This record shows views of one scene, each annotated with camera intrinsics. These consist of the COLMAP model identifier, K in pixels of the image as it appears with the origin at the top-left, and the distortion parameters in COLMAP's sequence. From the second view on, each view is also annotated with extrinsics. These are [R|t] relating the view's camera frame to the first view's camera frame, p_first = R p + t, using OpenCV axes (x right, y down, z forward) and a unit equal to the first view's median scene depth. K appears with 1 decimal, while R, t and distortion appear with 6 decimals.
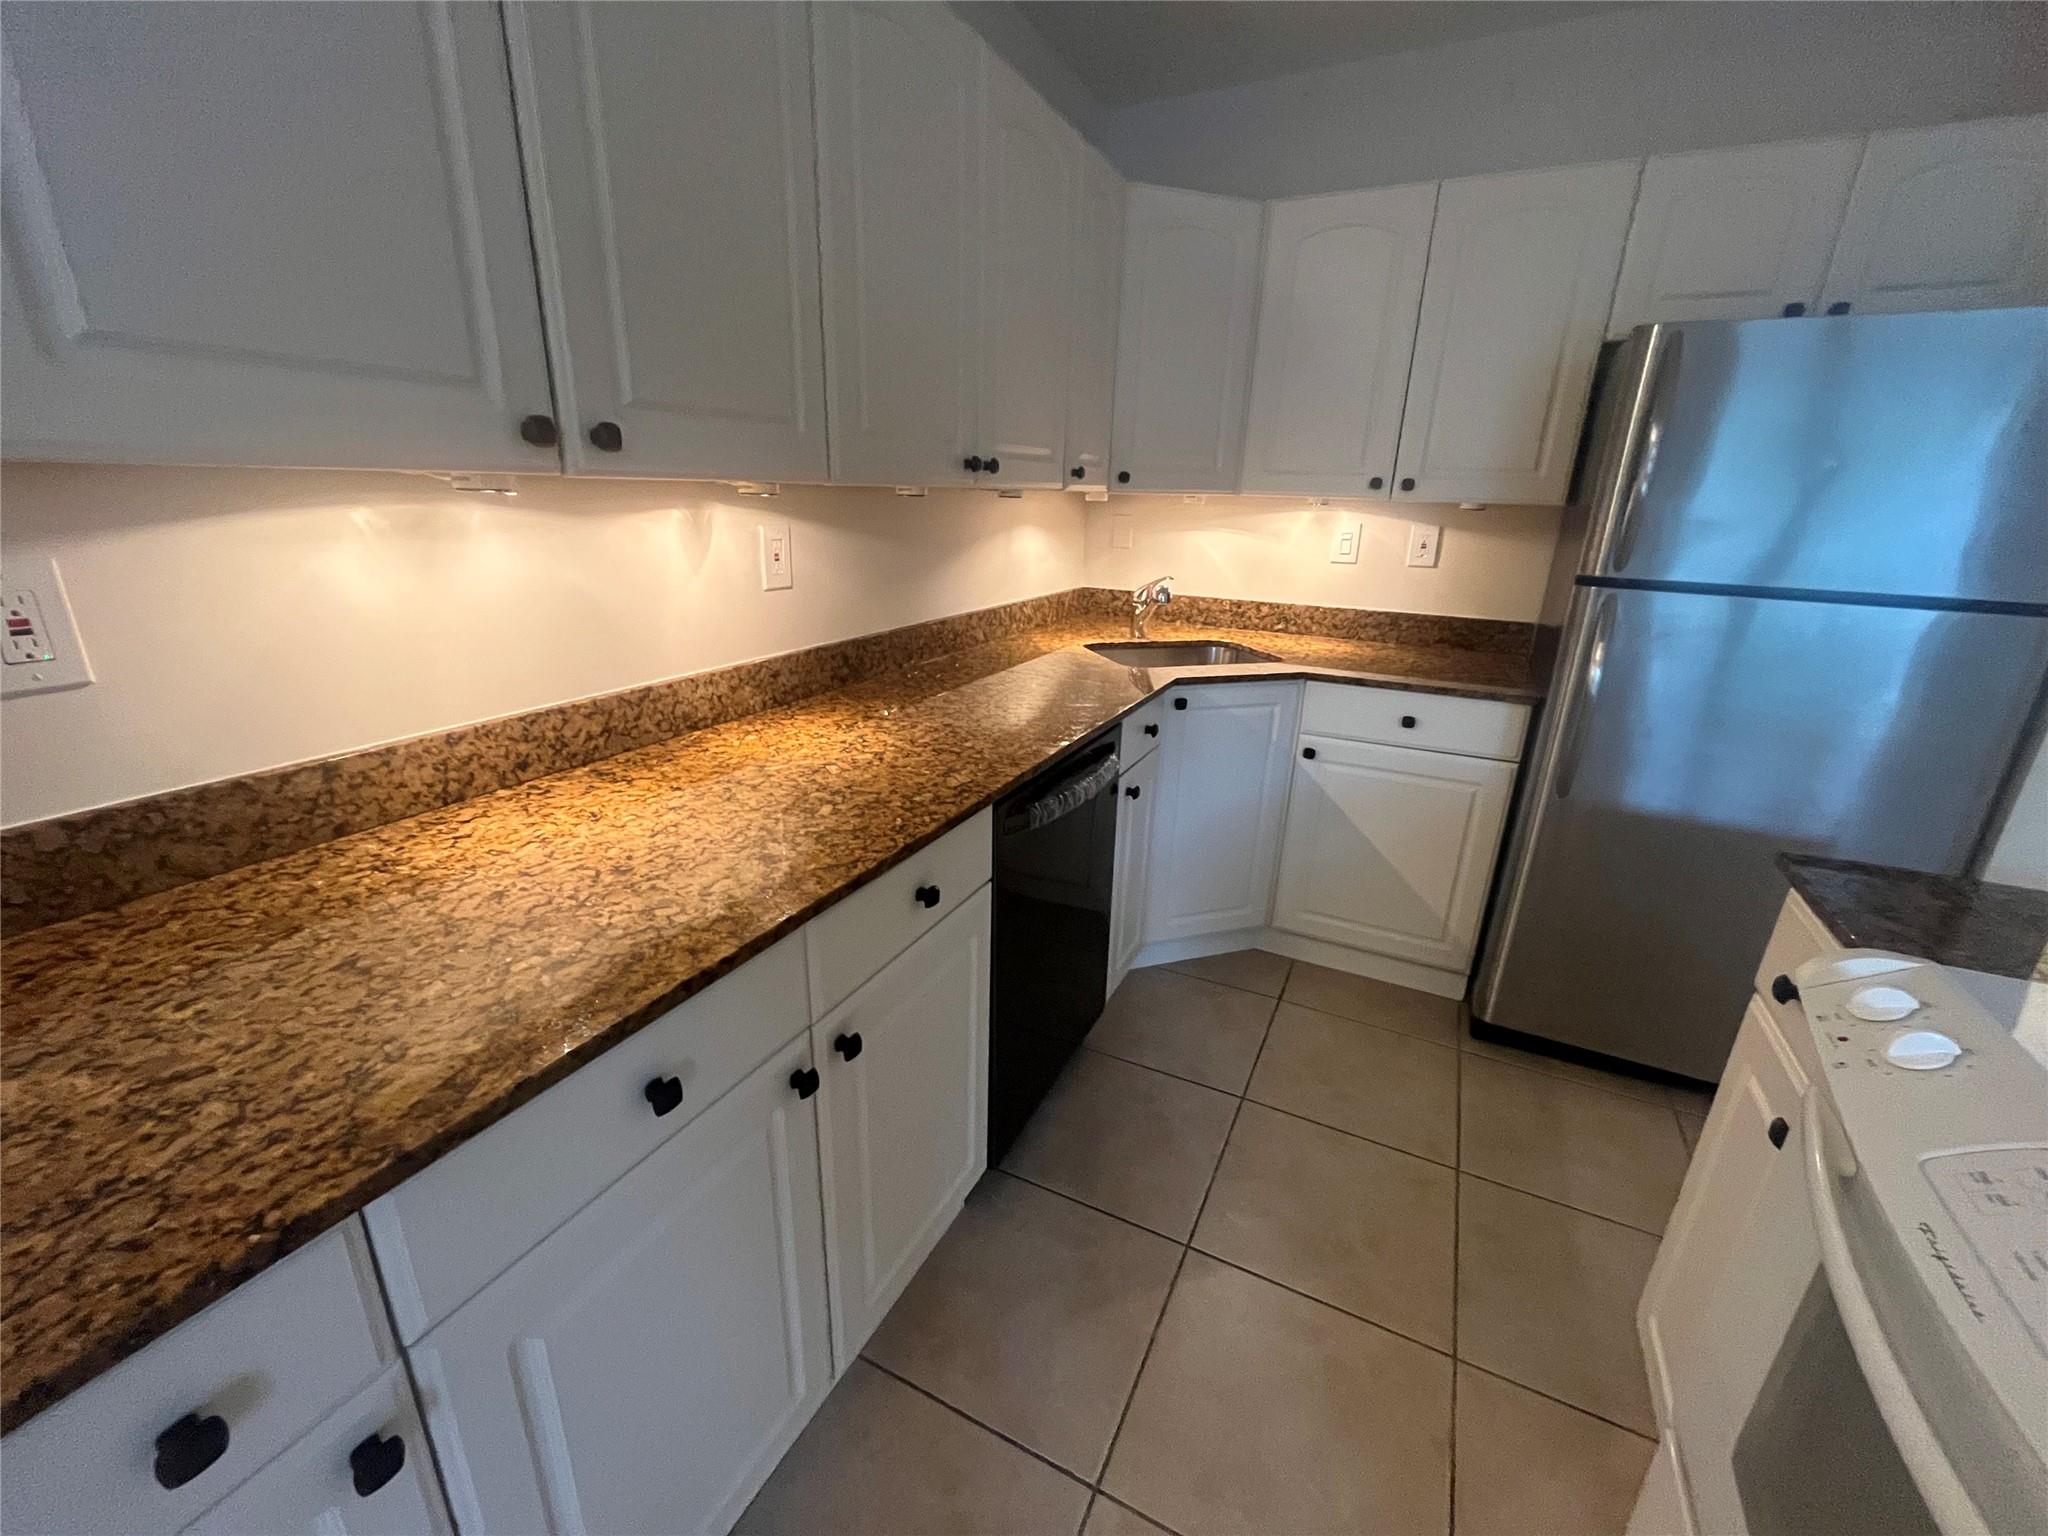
lens RADIAL K [[837.0, 0, 1019.6], [0, 837.0, 774.5], [0, 0, 1]] dist [-0.003503, 0.000017]
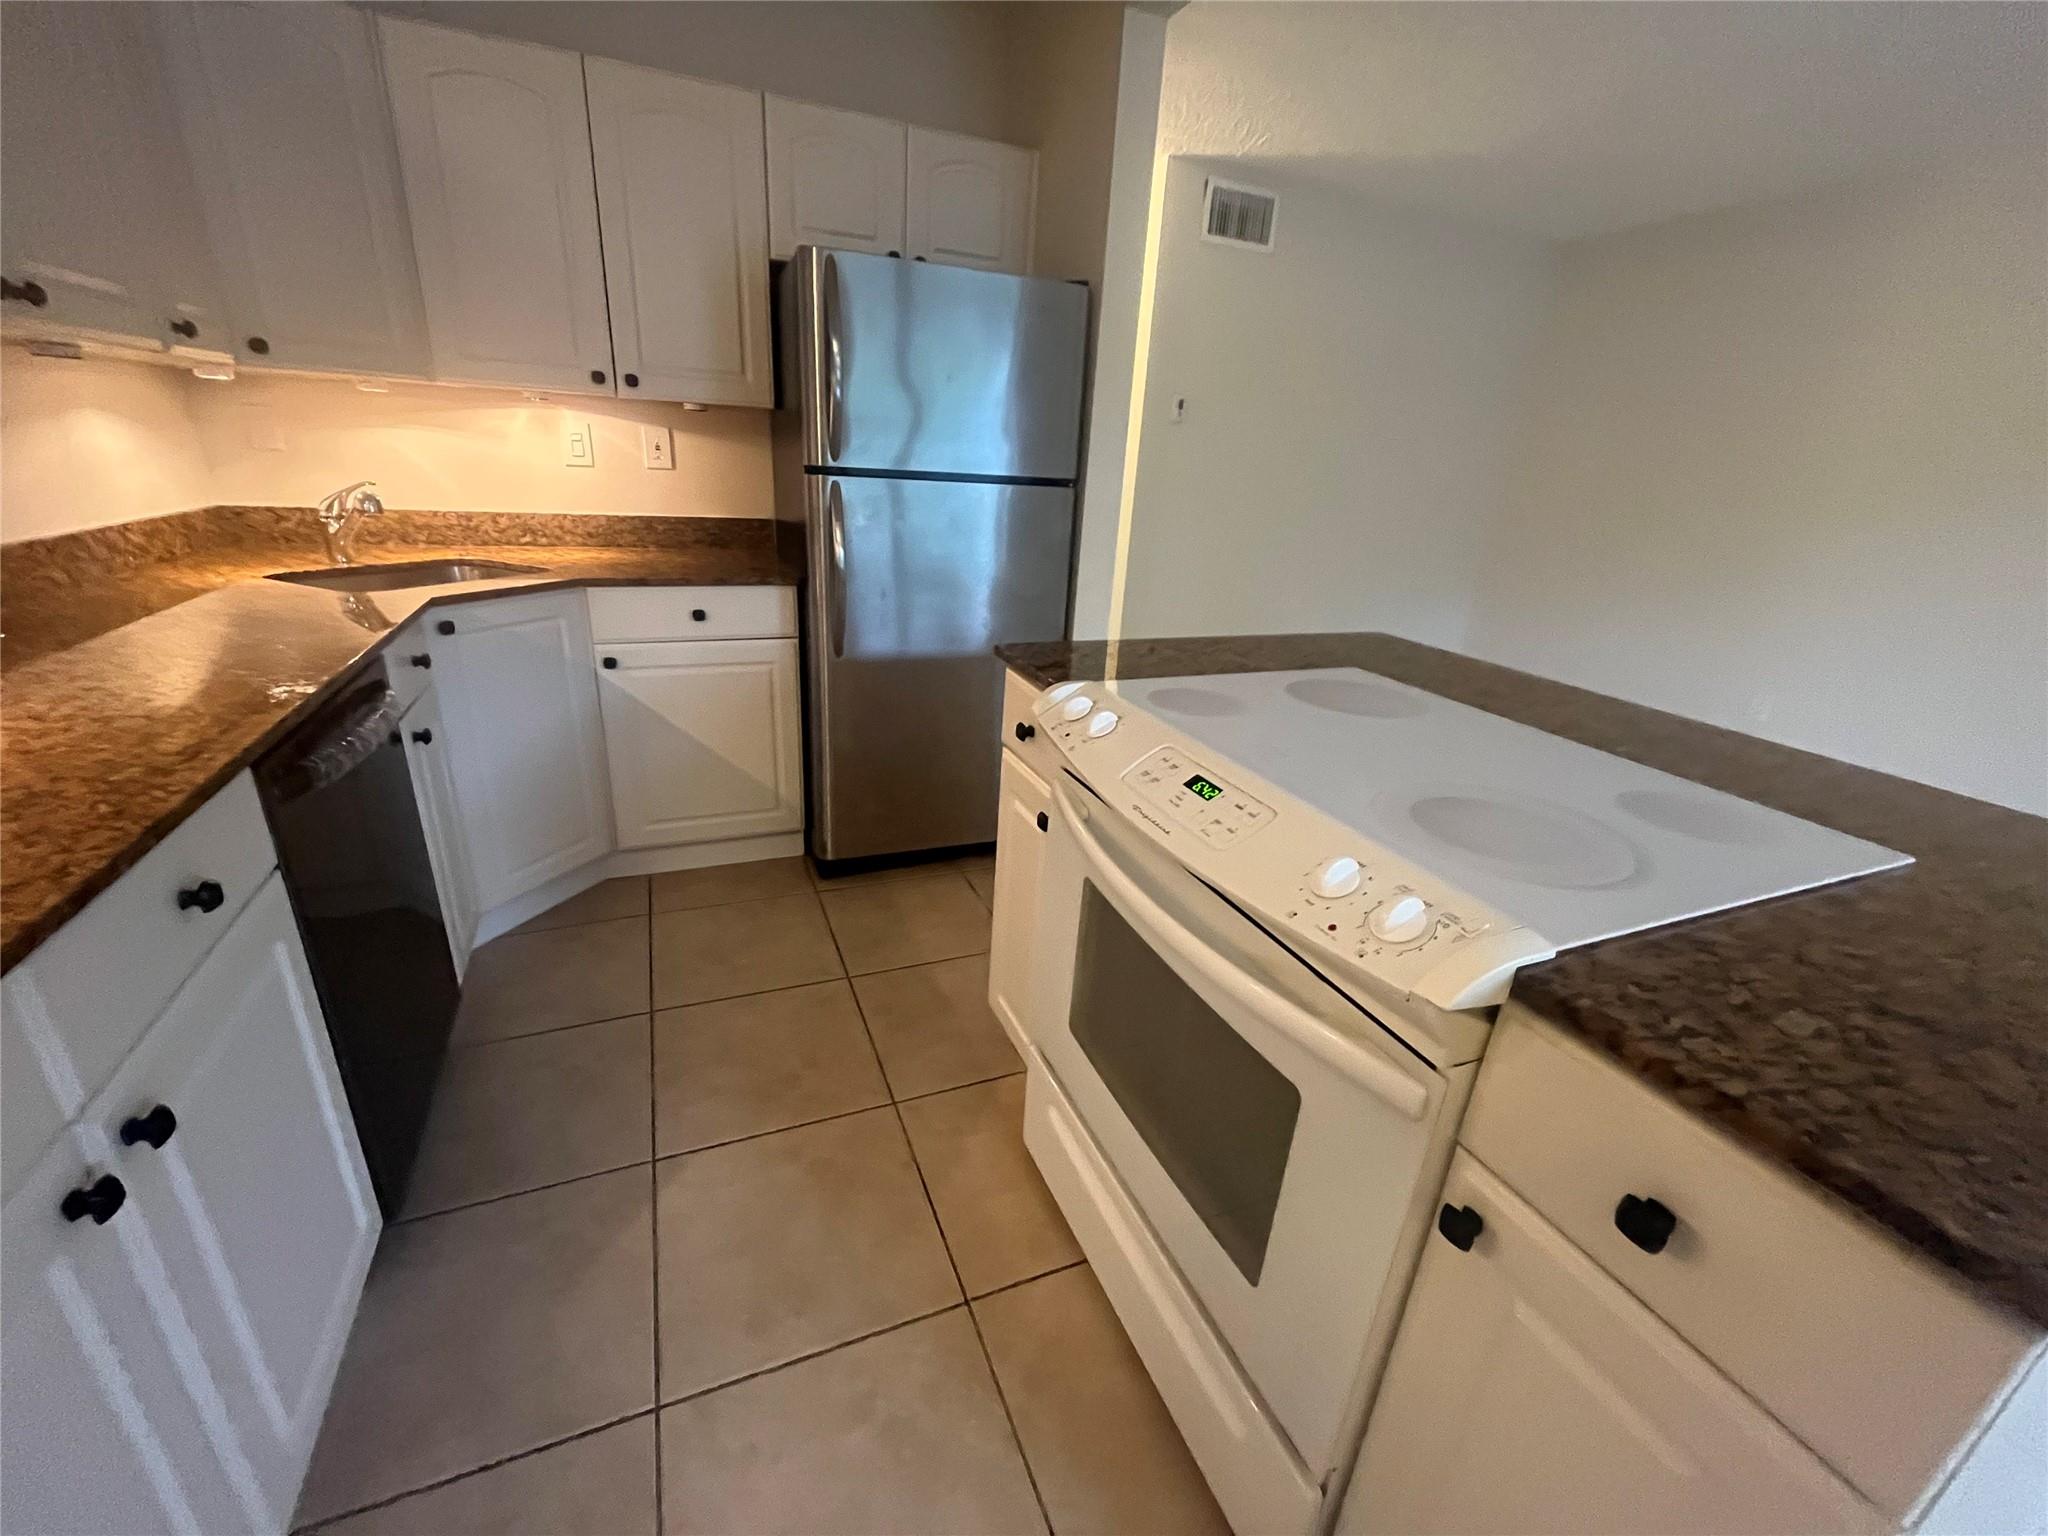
lens RADIAL K [[837.0, 0, 1019.6], [0, 837.0, 774.5], [0, 0, 1]] dist [-0.003503, 0.000017]
pose [[0.649338, -0.263123, 0.713531, -0.072223], [0.207481, 0.963940, 0.166649, 0.037300], [-0.731650, 0.039832, 0.680516, 0.000040]]
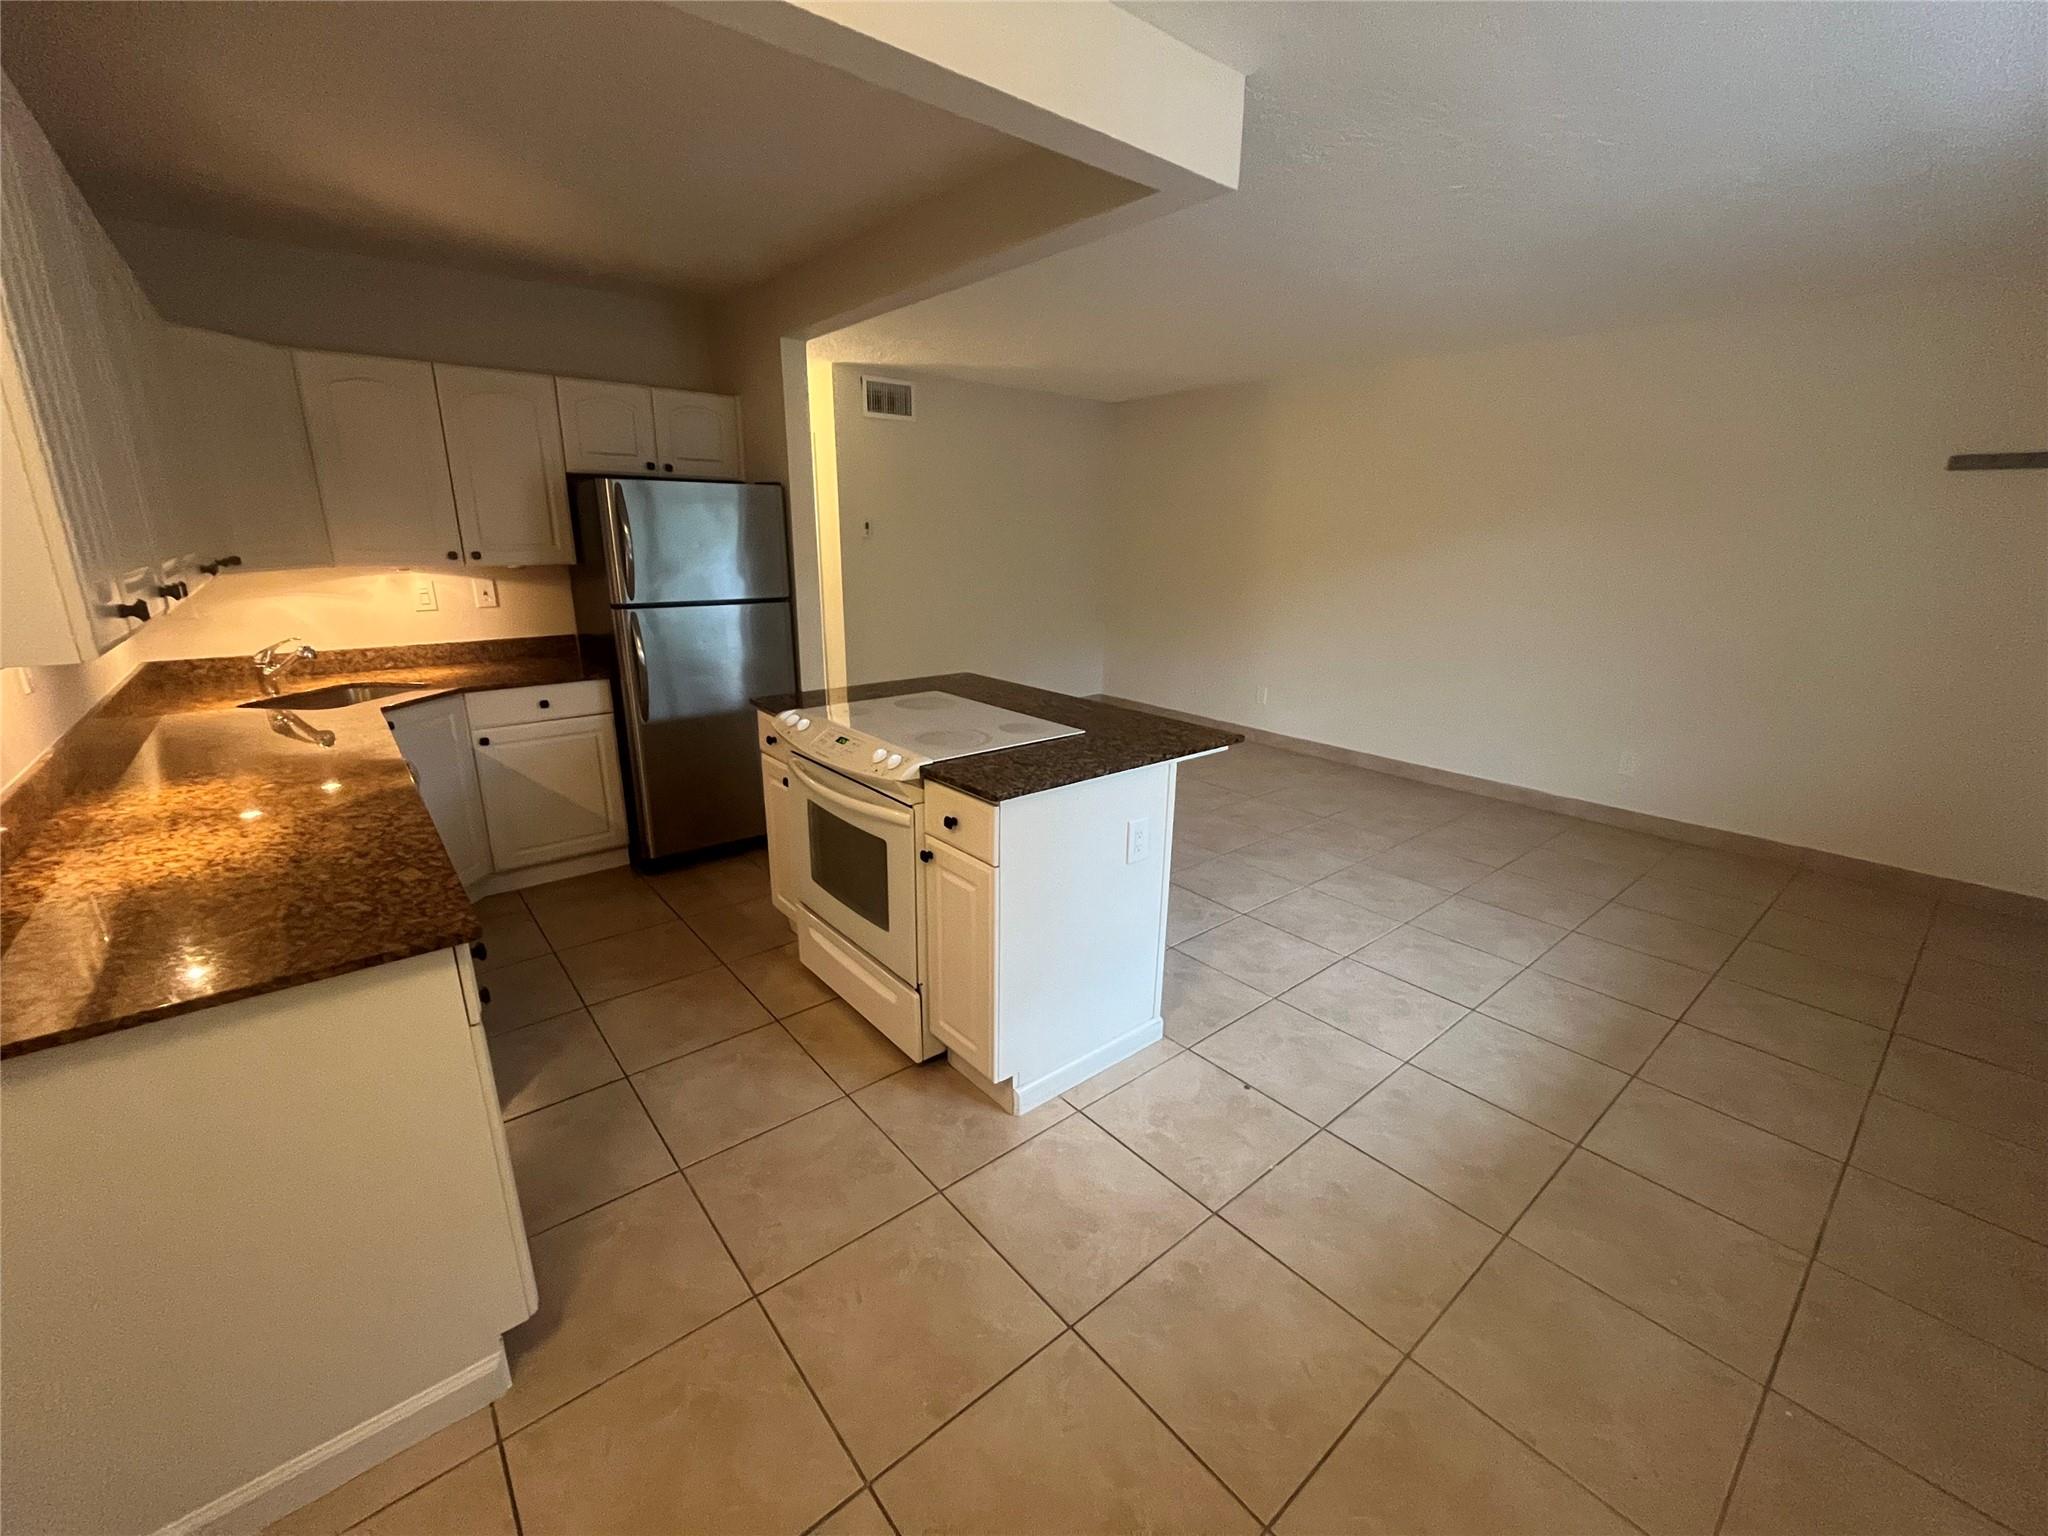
lens RADIAL K [[837.0, 0, 1019.6], [0, 837.0, 774.5], [0, 0, 1]] dist [-0.003503, 0.000017]
pose [[0.398602, -0.279419, 0.873523, -0.580106], [0.296527, 0.940565, 0.165555, 0.065505], [-0.867864, 0.193033, 0.457766, -0.469117]]
